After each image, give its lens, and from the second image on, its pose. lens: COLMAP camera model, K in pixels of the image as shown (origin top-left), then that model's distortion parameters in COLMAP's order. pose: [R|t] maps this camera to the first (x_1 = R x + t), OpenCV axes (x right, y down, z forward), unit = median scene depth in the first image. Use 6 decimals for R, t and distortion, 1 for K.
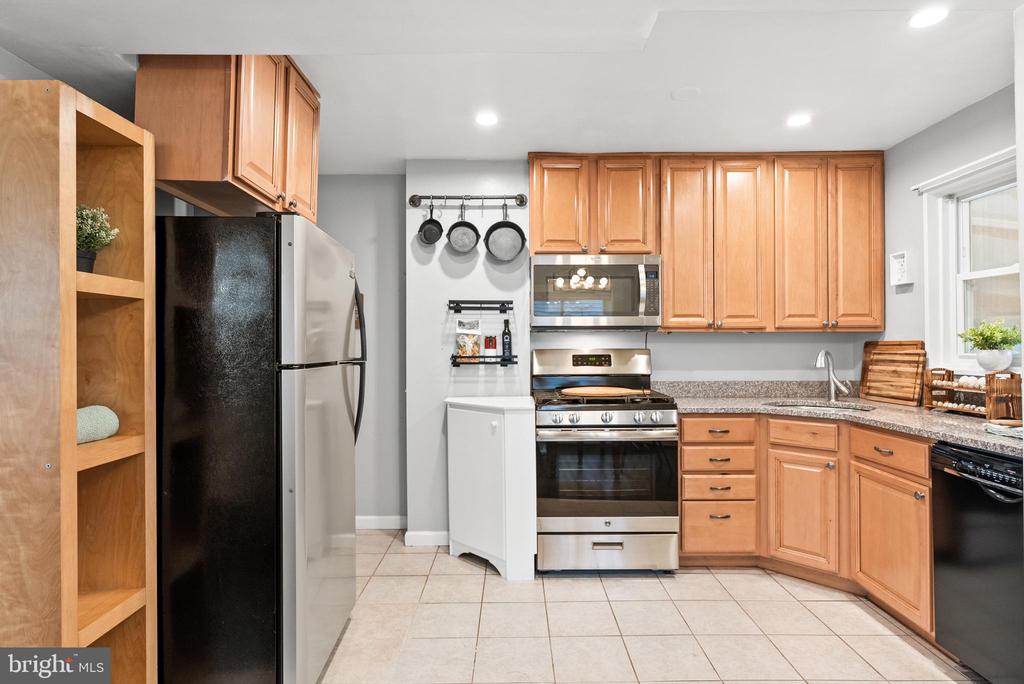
lens RADIAL K [[528.8, 0, 512.0], [0, 528.8, 342.0], [0, 0, 1]] dist [-0.002795, -0.000326]
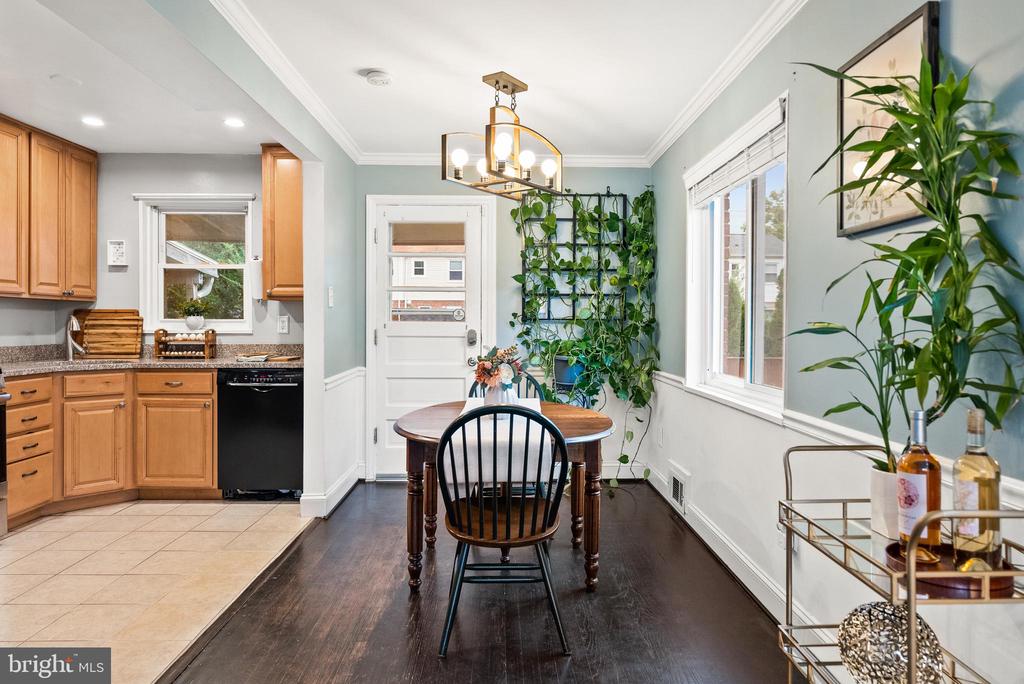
lens RADIAL K [[635.1, 0, 515.6], [0, 635.1, 328.3], [0, 0, 1]] dist [0.008463, 0.001570]
pose [[-0.026032, -0.004284, 0.999652, -0.883184], [-0.013170, 0.999905, 0.003942, 0.026272], [-0.999574, -0.013063, -0.026086, 0.079297]]
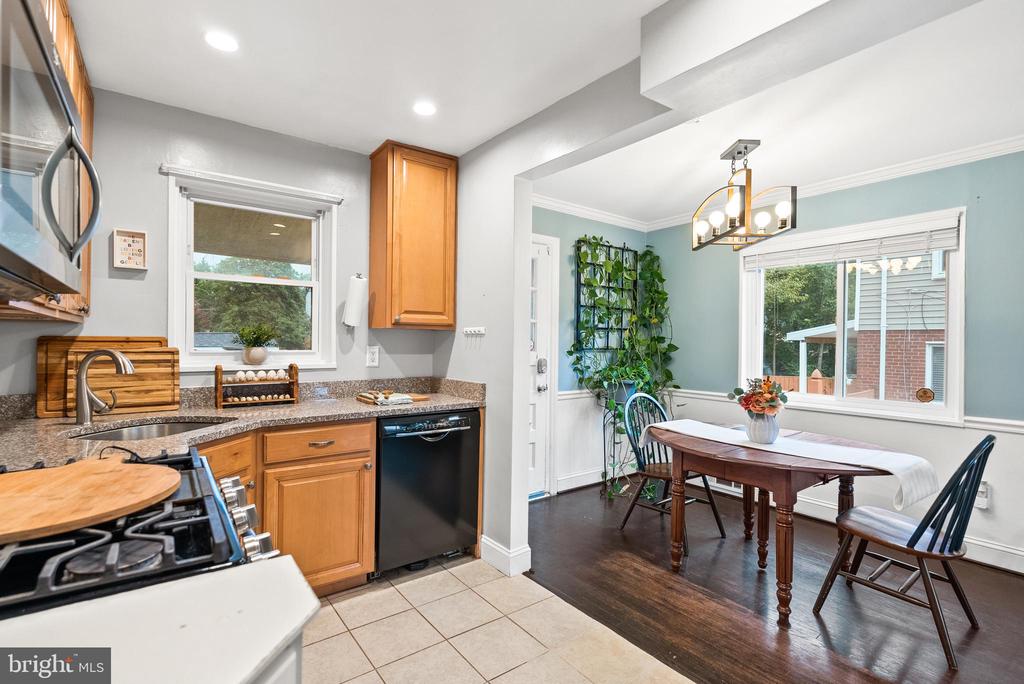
lens RADIAL K [[471.3, 0, 510.6], [0, 471.3, 344.2], [0, 0, 1]] dist [-0.001064, 0.000167]
pose [[-0.607361, -0.002901, 0.794420, -0.225063], [-0.013857, 0.999880, -0.006944, 0.006862], [-0.794305, -0.015226, -0.607329, 1.033773]]
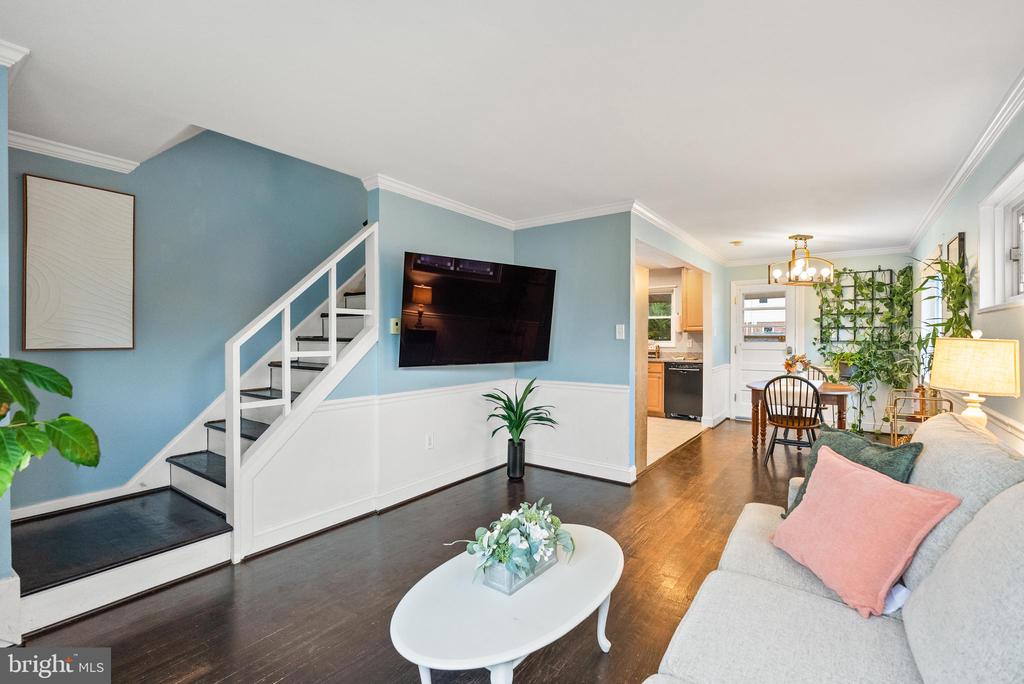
lens RADIAL K [[471.3, 0, 510.6], [0, 471.3, 344.2], [0, 0, 1]] dist [-0.001064, 0.000167]
pose [[0.581957, -0.007193, 0.813188, -1.984508], [-0.010329, 0.999815, 0.016236, 0.002224], [-0.813154, -0.017848, 0.581775, -0.089819]]
